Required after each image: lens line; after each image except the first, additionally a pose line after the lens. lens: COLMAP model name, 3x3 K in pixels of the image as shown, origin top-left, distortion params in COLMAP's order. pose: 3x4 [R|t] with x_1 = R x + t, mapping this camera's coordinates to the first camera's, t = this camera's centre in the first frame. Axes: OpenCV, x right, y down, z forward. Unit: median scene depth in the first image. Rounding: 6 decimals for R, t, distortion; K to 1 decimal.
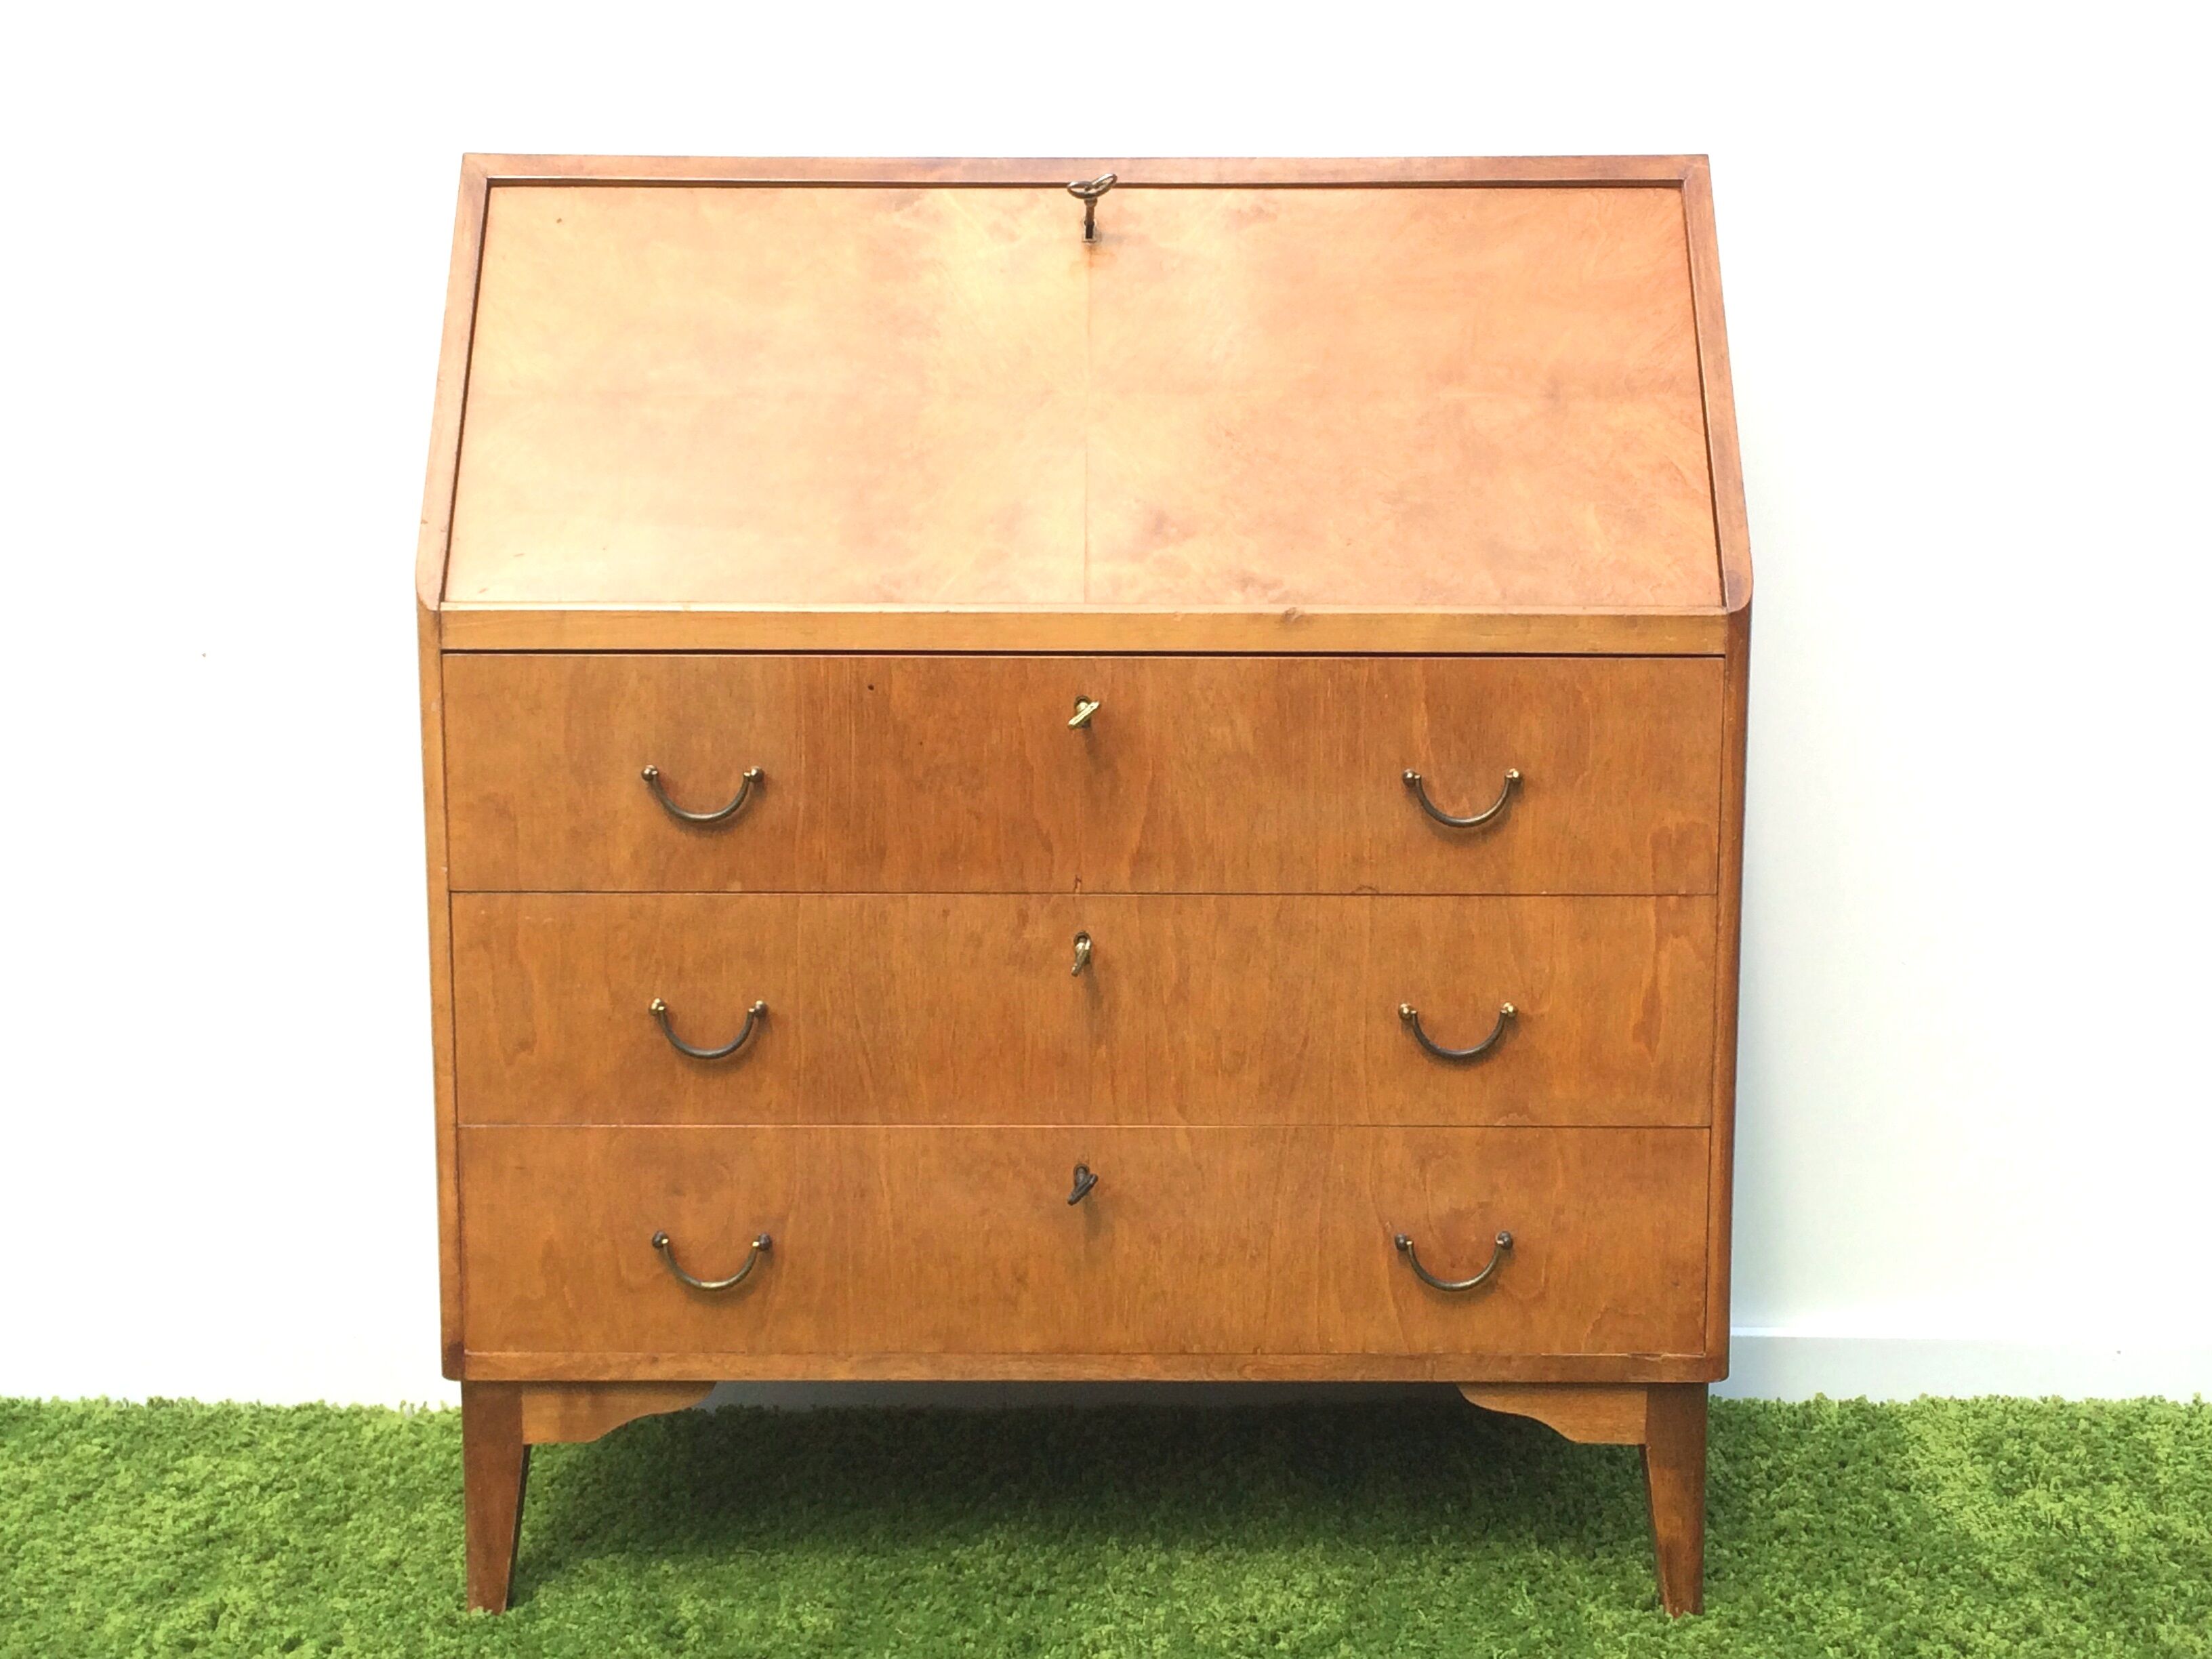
lens RADIAL K [[2944.8, 0, 1109.7], [0, 2944.8, 821.9], [0, 0, 1]] dist [0.020180, 0.065817]
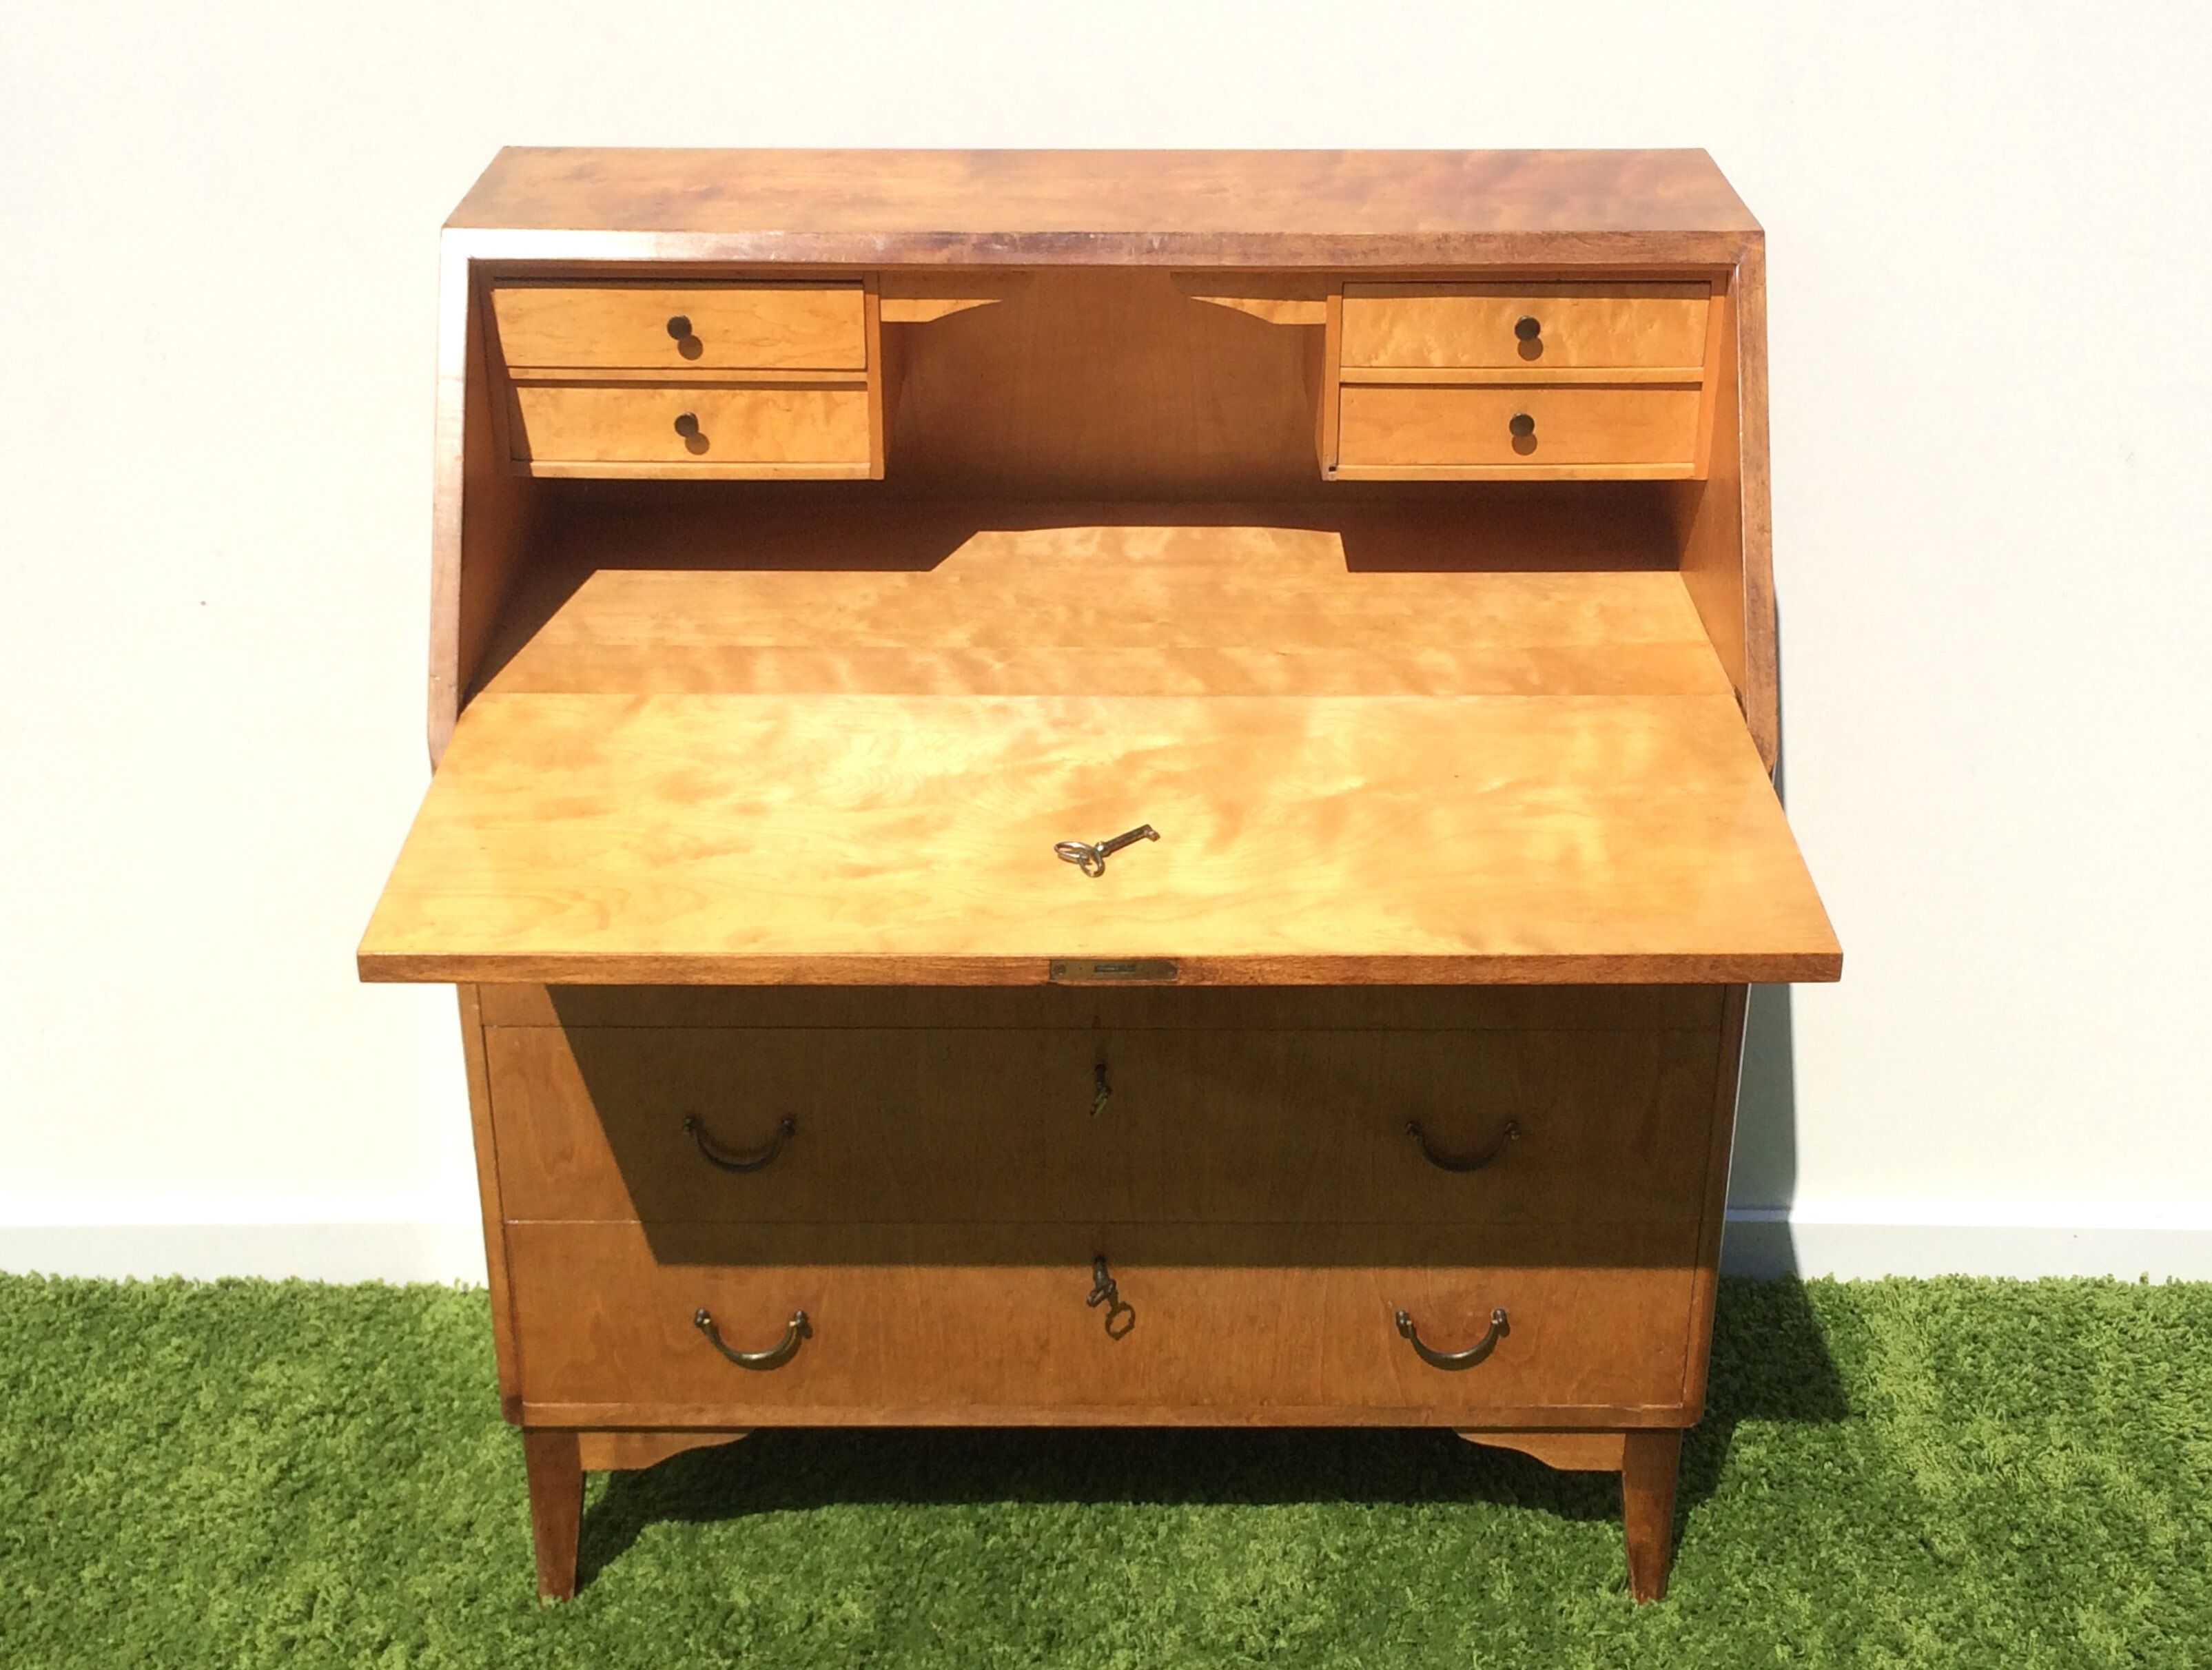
lens RADIAL K [[2944.5, 0, 1109.7], [0, 2944.5, 827.4], [0, 0, 1]] dist [0.020180, 0.065817]
pose [[0.999992, -0.000040, 0.003935, -0.010318], [-0.001181, 0.950760, 0.309924, -0.355719], [-0.003754, -0.309927, 0.950753, 0.047811]]
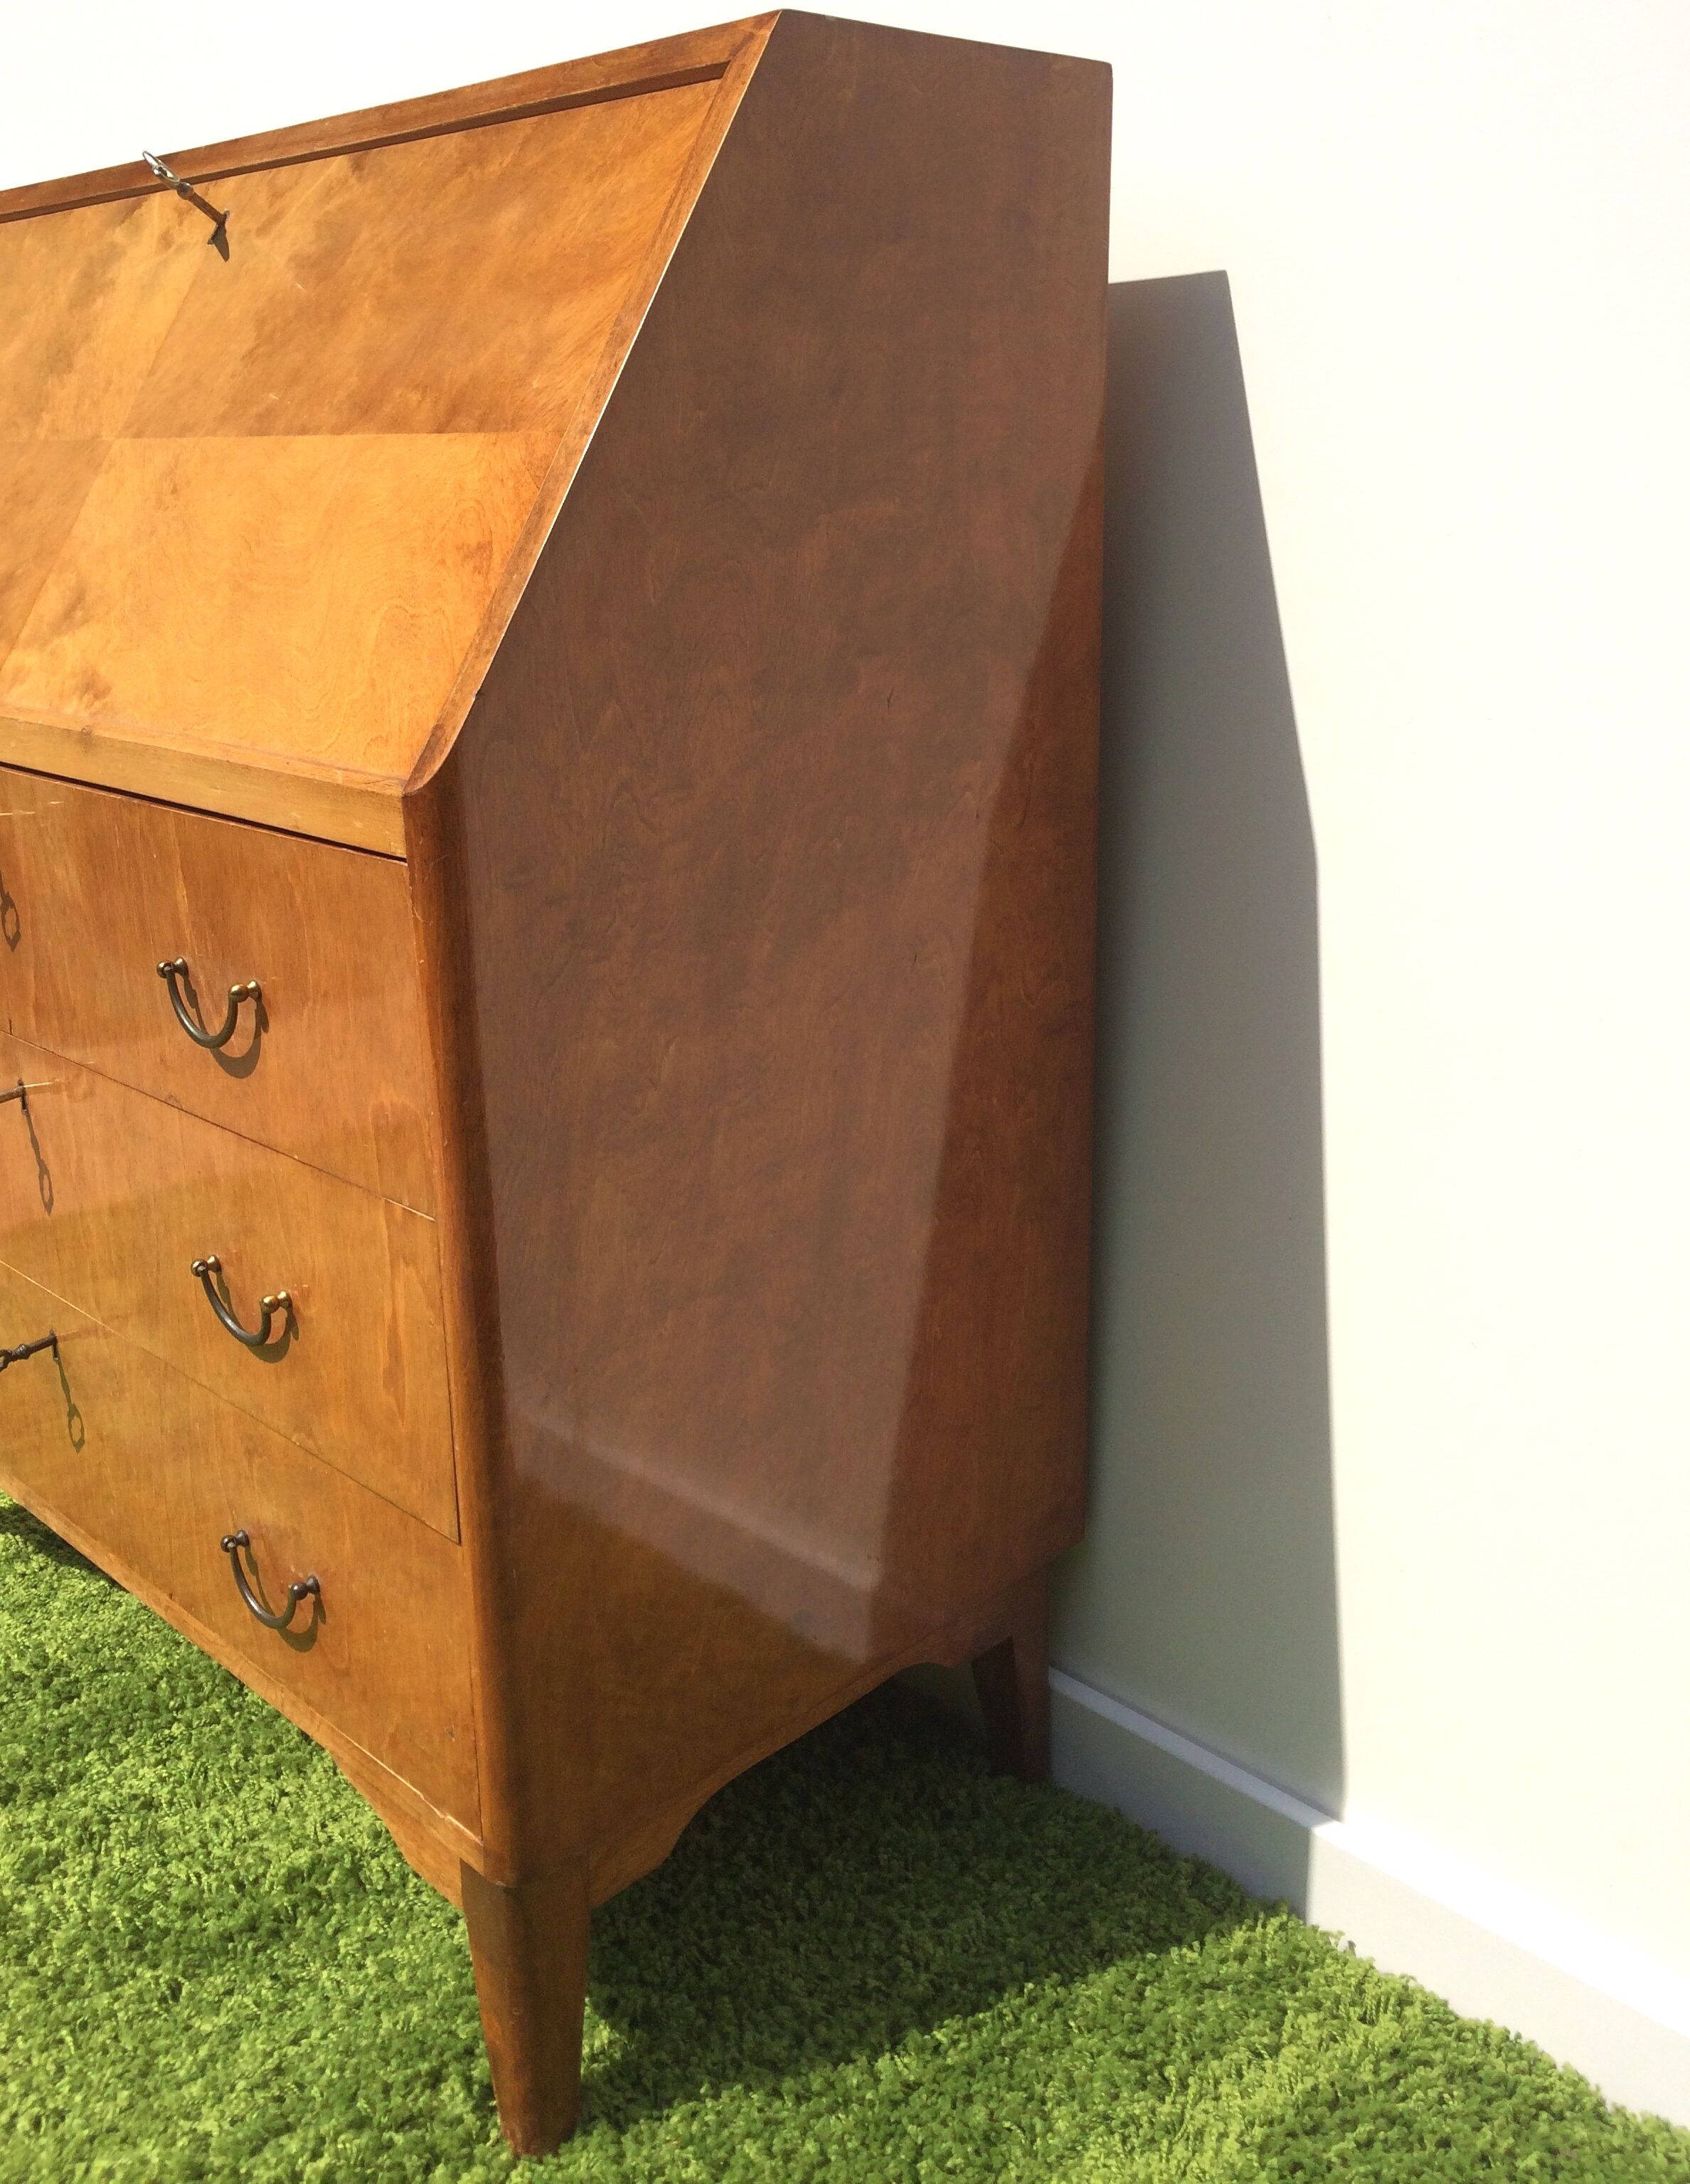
lens RADIAL K [[1936.0, 0, 845.0], [0, 1936.0, 1092.0], [0, 0, 1]] dist [0.054658, -0.000570]
pose [[0.718299, 0.206753, -0.664304, 0.548221], [-0.103054, 0.975909, 0.192304, -0.094999], [0.688060, -0.069673, 0.722301, 0.743685]]
